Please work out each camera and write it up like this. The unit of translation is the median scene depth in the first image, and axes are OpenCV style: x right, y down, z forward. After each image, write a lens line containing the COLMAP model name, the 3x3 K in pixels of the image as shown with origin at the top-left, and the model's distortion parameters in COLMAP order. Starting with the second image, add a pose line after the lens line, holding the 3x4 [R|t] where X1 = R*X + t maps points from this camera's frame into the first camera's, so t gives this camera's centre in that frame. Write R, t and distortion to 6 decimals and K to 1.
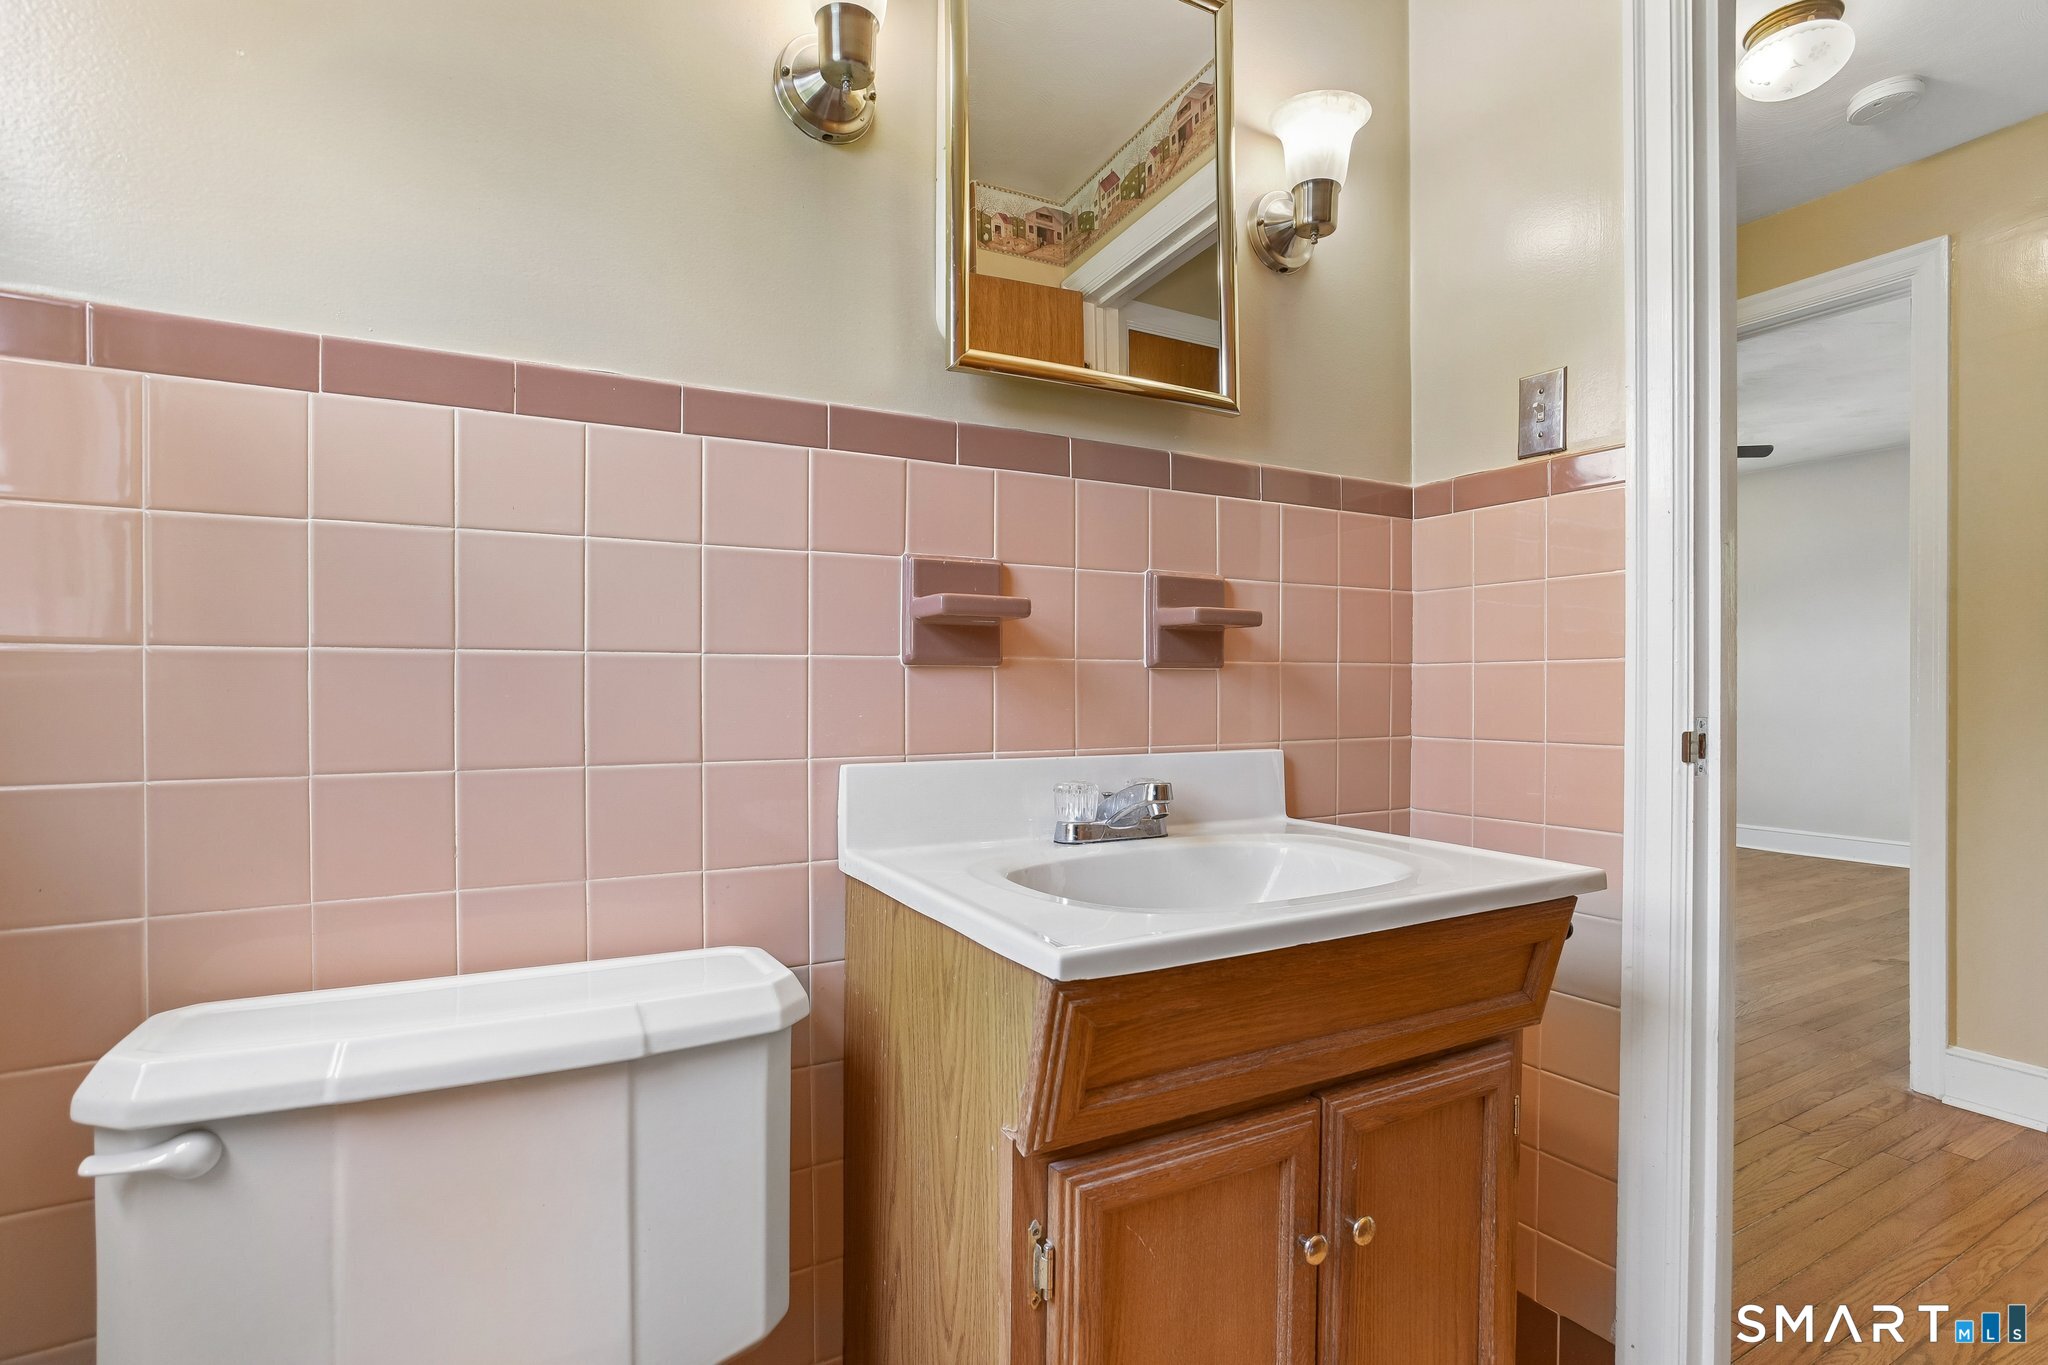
lens RADIAL K [[993.9, 0, 1021.0], [0, 993.9, 692.1], [0, 0, 1]] dist [-0.039842, 0.017298]
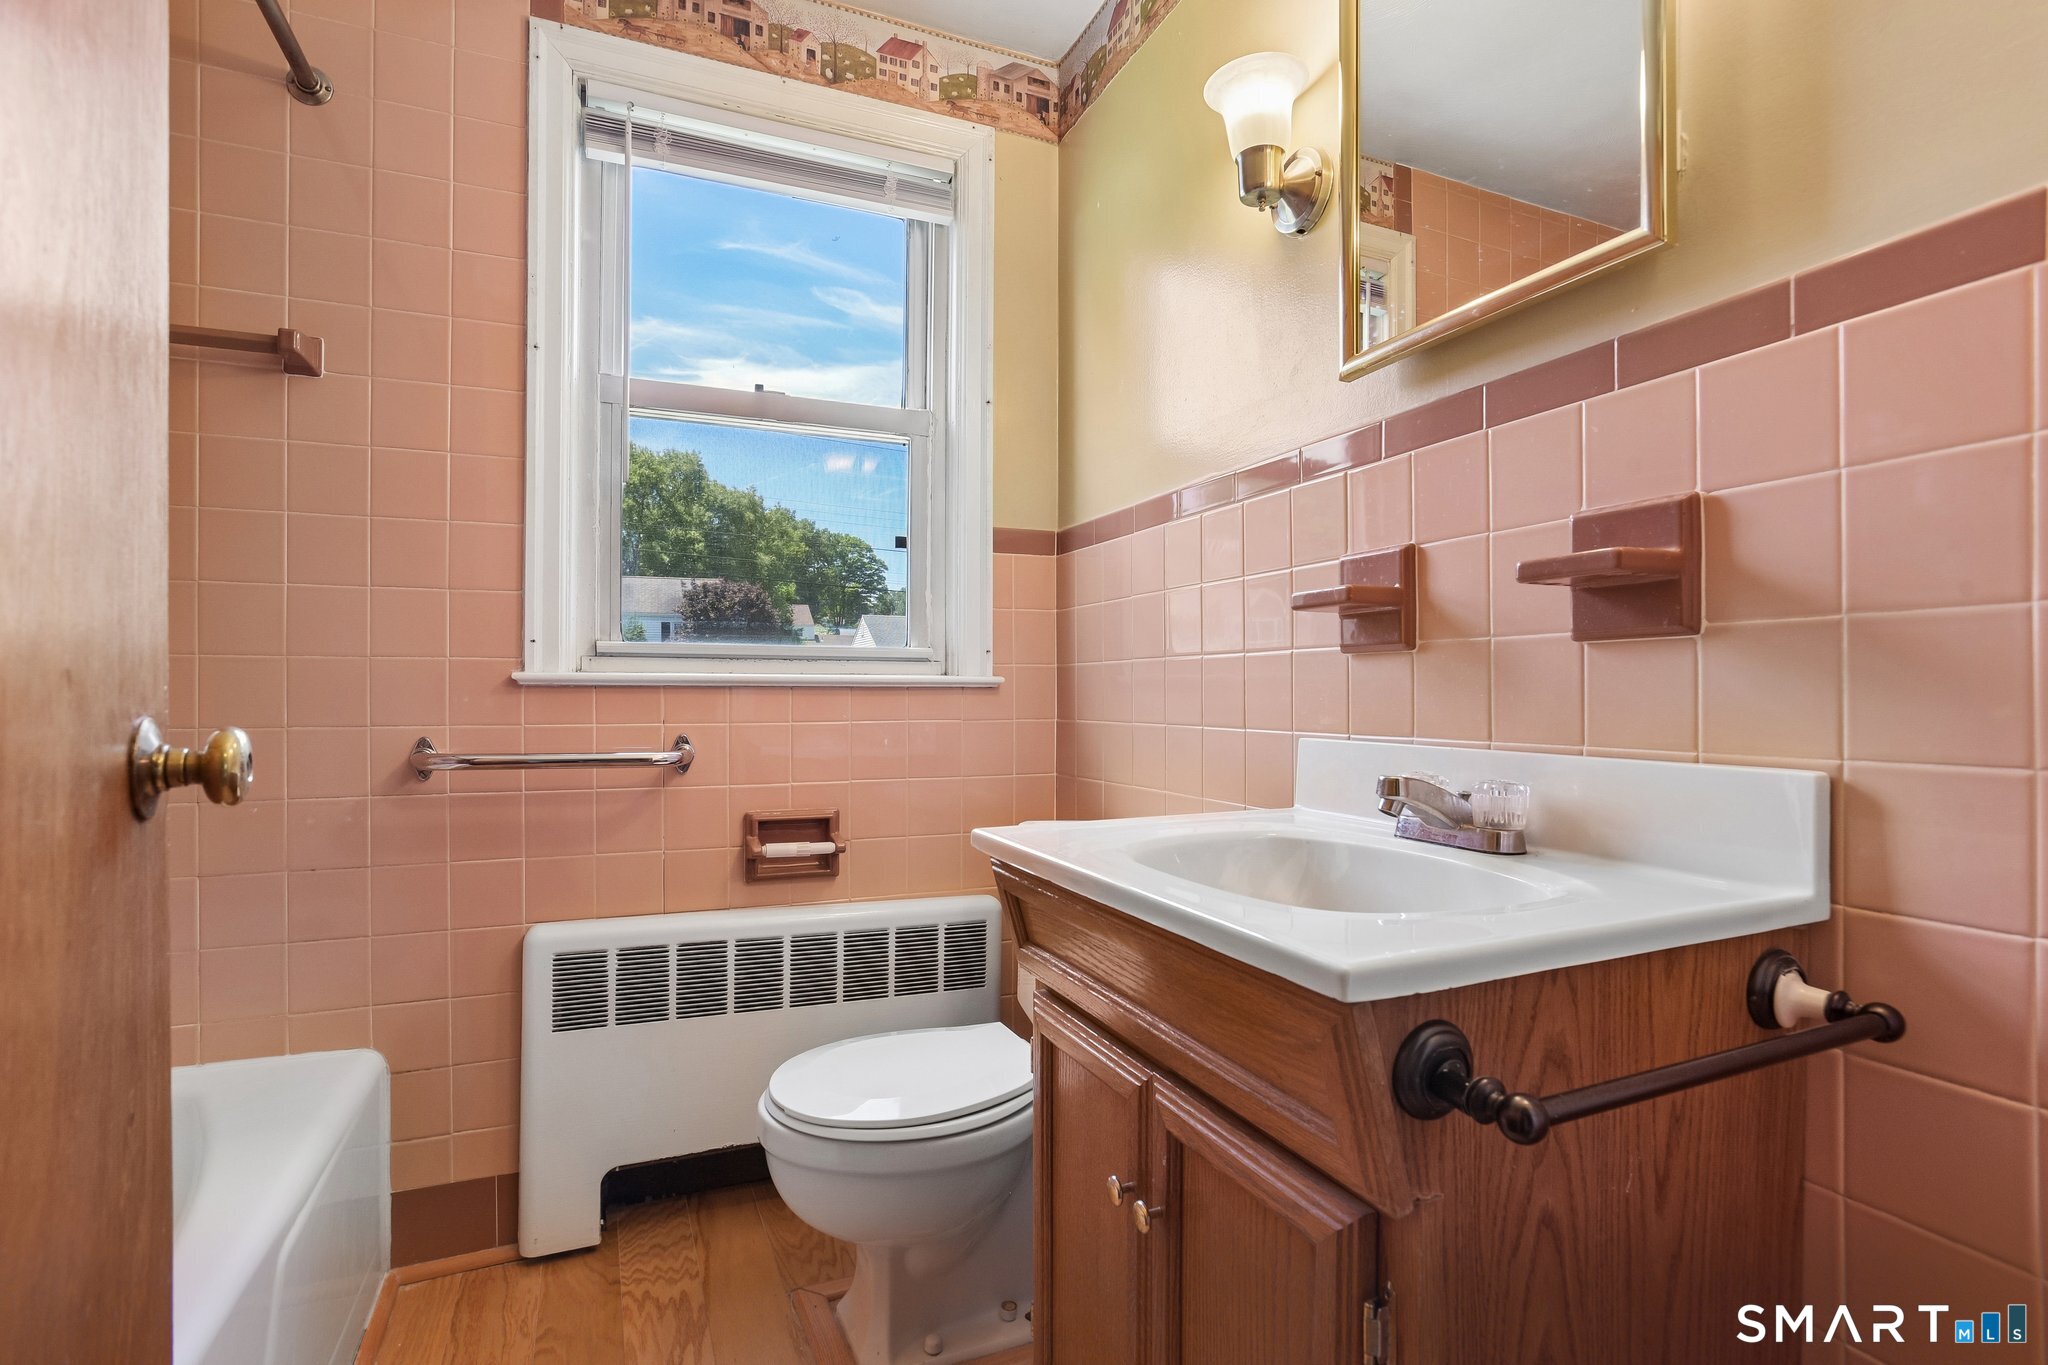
lens RADIAL K [[993.9, 0, 1026.2], [0, 993.9, 685.0], [0, 0, 1]] dist [-0.039842, 0.017298]
pose [[-0.100394, -0.001187, -0.994947, 0.956008], [0.002599, 0.999996, -0.001455, 0.008441], [0.994944, -0.002732, -0.100390, 0.694845]]
